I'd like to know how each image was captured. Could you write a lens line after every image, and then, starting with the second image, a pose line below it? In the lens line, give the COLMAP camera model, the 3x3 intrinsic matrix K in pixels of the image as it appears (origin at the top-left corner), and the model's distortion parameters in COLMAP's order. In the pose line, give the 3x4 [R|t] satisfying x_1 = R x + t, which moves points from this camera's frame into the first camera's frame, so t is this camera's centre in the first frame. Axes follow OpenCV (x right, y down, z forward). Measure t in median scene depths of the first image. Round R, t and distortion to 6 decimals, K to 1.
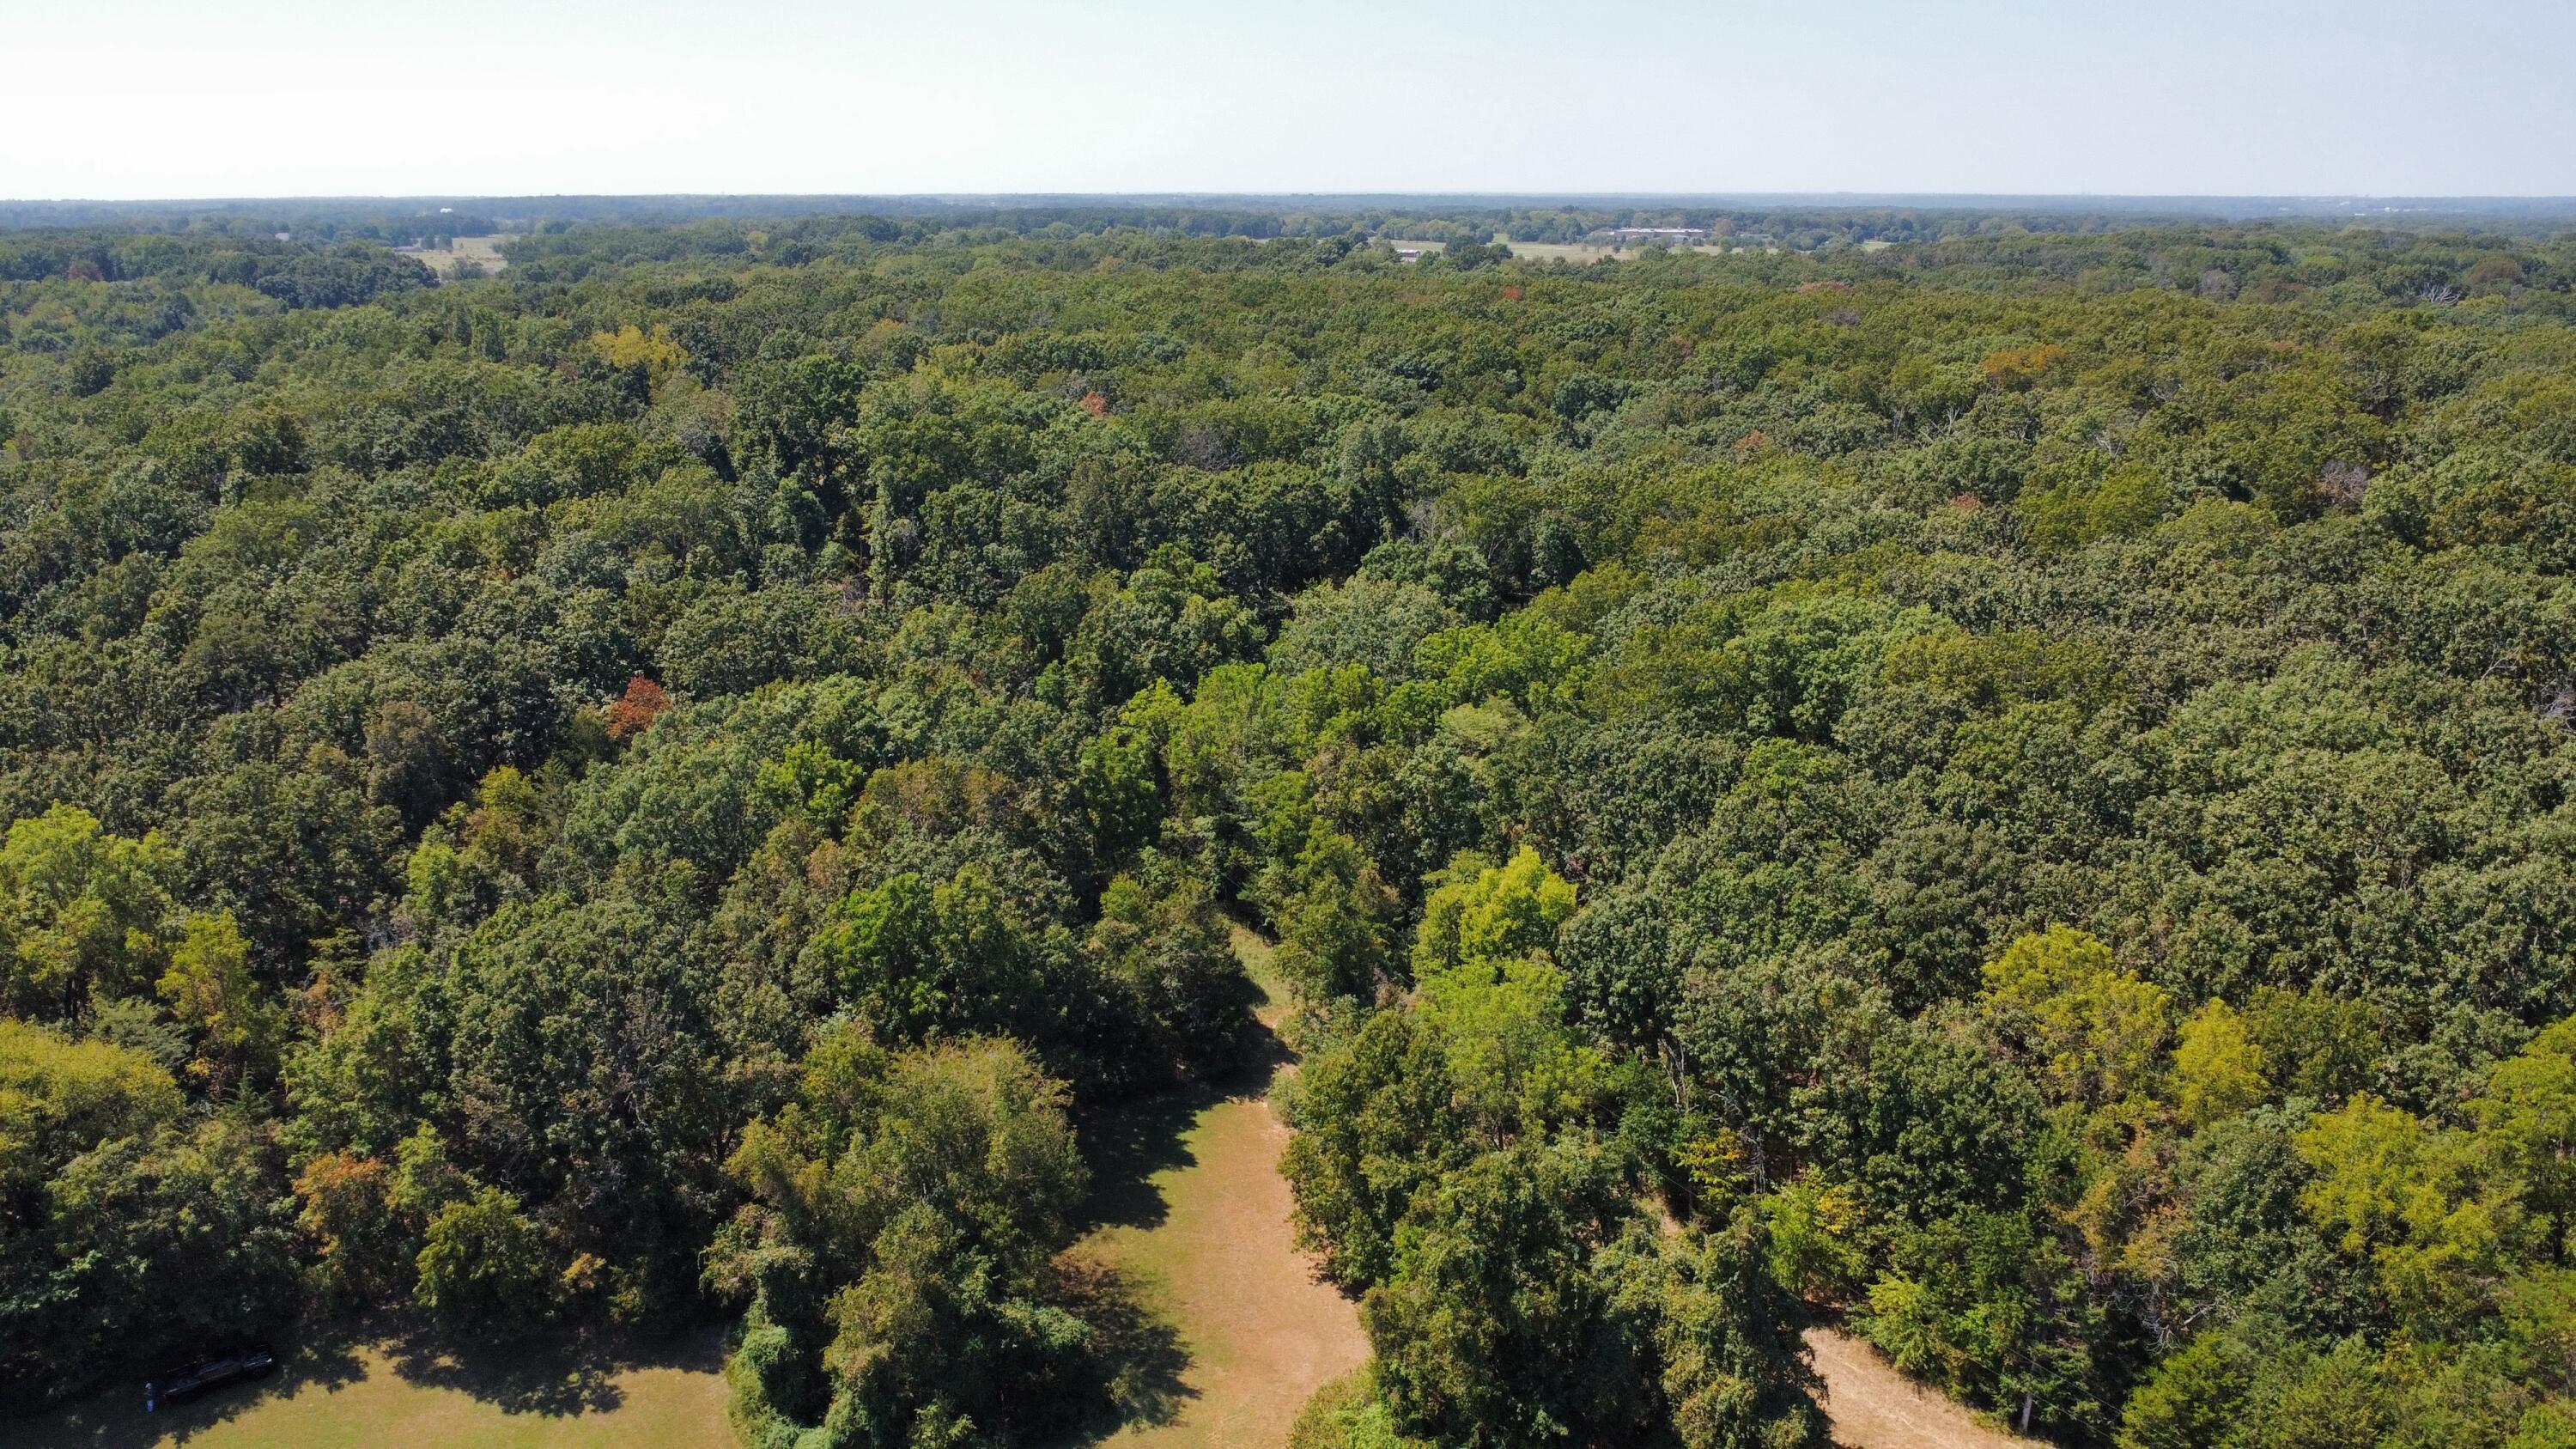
lens RADIAL K [[1862.9, 0, 1284.6], [0, 1862.9, 713.3], [0, 0, 1]] dist [-0.048786, 0.022915]
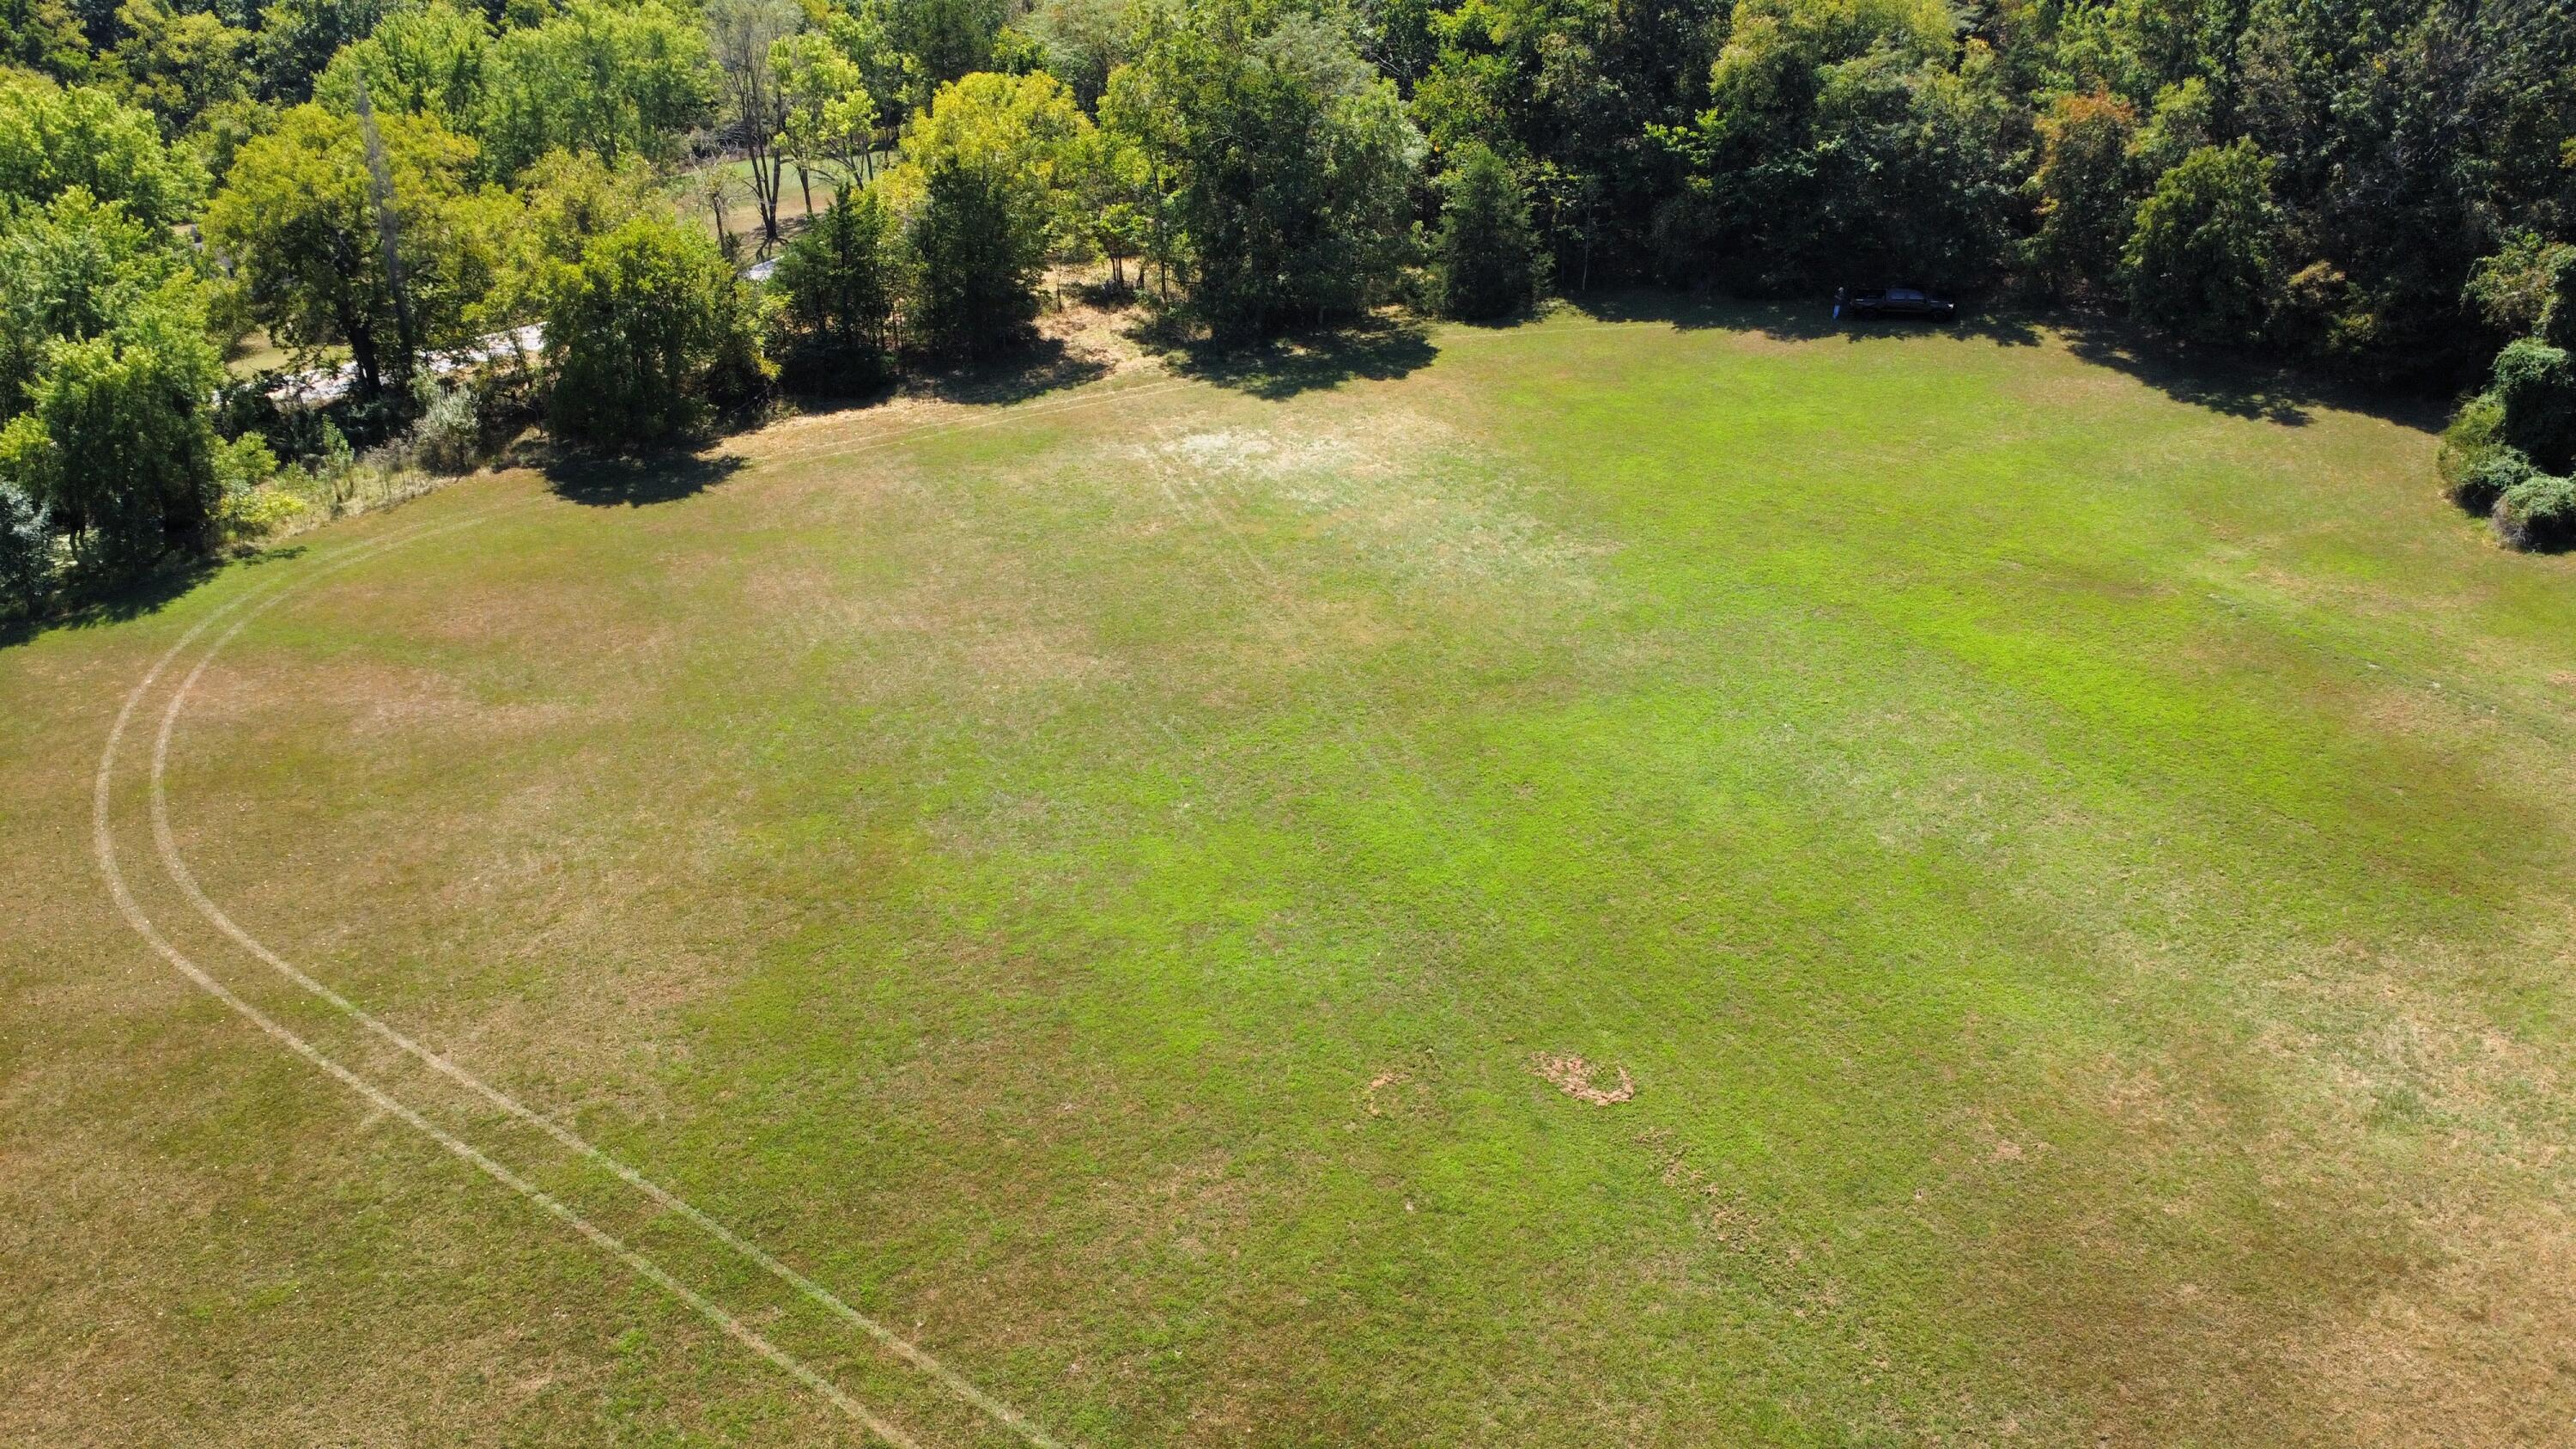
lens RADIAL K [[1850.9, 0, 1282.9], [0, 1850.9, 728.5], [0, 0, 1]] dist [-0.025653, -0.009643]
pose [[0.612250, 0.353195, -0.707392, -0.006023], [-0.227598, 0.935540, 0.270120, 0.379116], [0.757198, -0.004380, 0.653171, 0.099128]]
